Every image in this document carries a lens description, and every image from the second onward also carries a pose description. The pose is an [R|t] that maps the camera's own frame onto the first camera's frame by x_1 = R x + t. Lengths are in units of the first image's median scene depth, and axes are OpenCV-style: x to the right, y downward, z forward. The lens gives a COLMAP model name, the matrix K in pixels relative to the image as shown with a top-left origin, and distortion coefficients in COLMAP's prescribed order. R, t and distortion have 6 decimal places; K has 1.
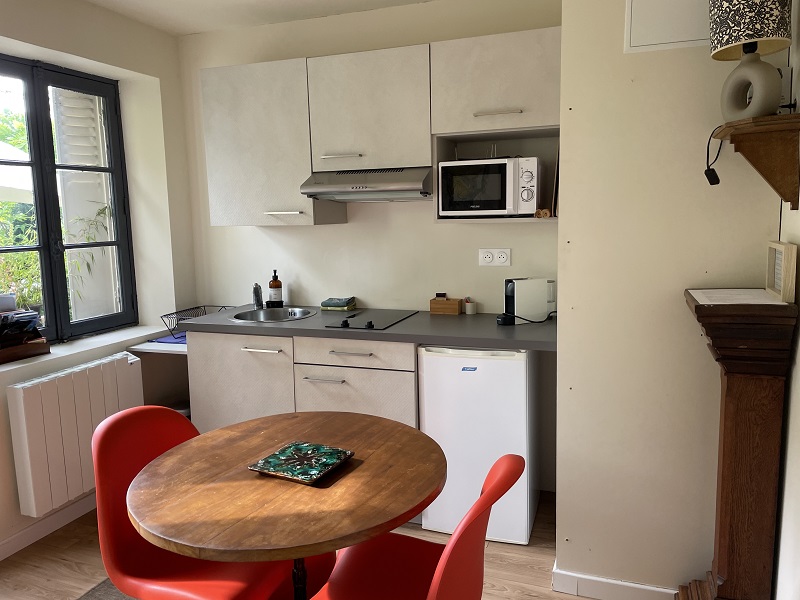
lens RADIAL K [[601.8, 0, 403.5], [0, 601.8, 292.9], [0, 0, 1]] dist [0.089966, -0.112629]
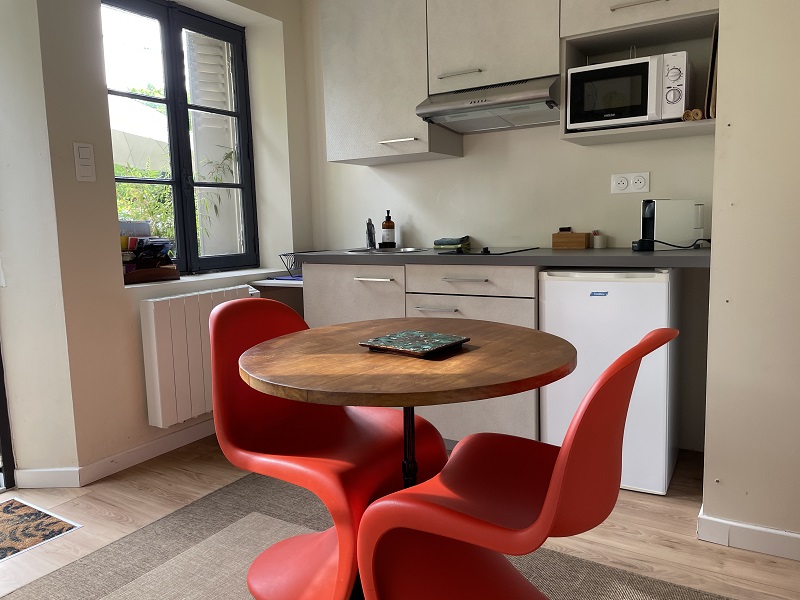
lens RADIAL K [[601.8, 0, 389.5], [0, 601.8, 295.7], [0, 0, 1]] dist [0.089966, -0.112629]
pose [[0.978772, 0.018813, -0.204089, -0.010193], [-0.019946, 0.999795, -0.003498, 0.130920], [0.203981, 0.007494, 0.978946, 0.053558]]
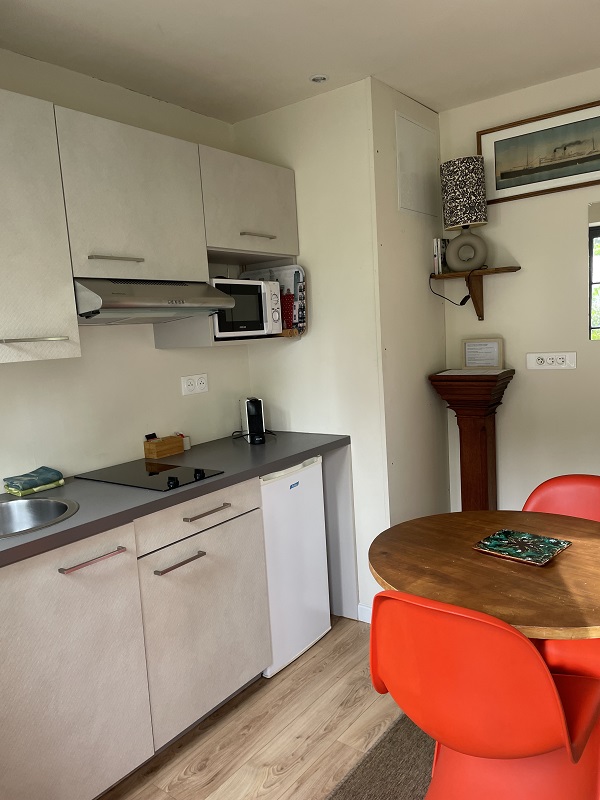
lens RADIAL K [[601.8, 0, 305.0], [0, 601.8, 408.6], [0, 0, 1]] dist [0.089966, -0.112629]
pose [[0.290045, -0.120489, 0.949398, -0.782610], [0.182303, 0.980834, 0.068784, -0.062301], [-0.939489, 0.153127, 0.306451, 0.620097]]
